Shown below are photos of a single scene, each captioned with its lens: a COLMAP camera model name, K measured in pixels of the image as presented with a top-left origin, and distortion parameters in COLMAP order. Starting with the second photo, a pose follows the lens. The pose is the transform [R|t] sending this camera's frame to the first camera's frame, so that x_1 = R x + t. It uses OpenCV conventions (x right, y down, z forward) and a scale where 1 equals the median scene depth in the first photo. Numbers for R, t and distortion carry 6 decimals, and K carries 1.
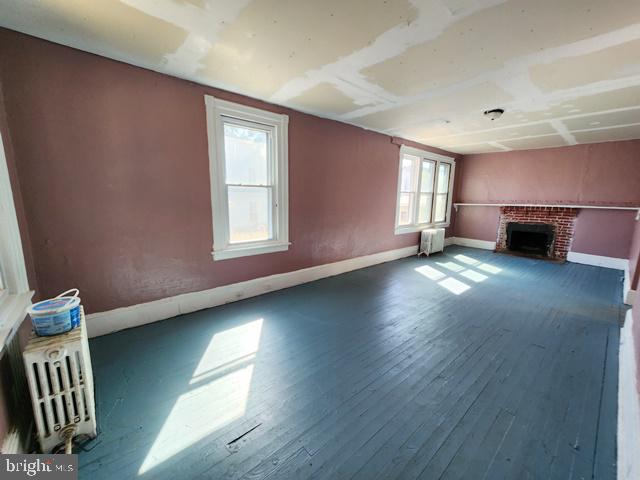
lens RADIAL K [[265.2, 0, 319.4], [0, 265.2, 240.6], [0, 0, 1]] dist [-0.001887, 0.000043]
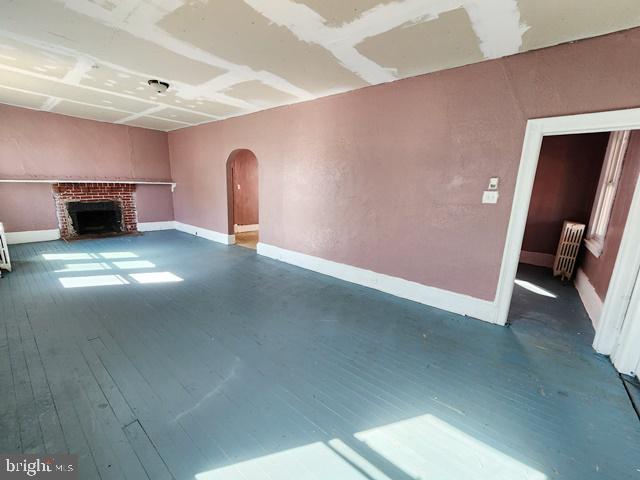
lens RADIAL K [[265.2, 0, 319.4], [0, 265.2, 240.6], [0, 0, 1]] dist [-0.001887, 0.000043]
pose [[-0.164148, -0.226236, 0.960142, -0.273849], [0.127269, 0.960352, 0.248044, -0.066486], [-0.978191, 0.162913, -0.128847, 0.389027]]
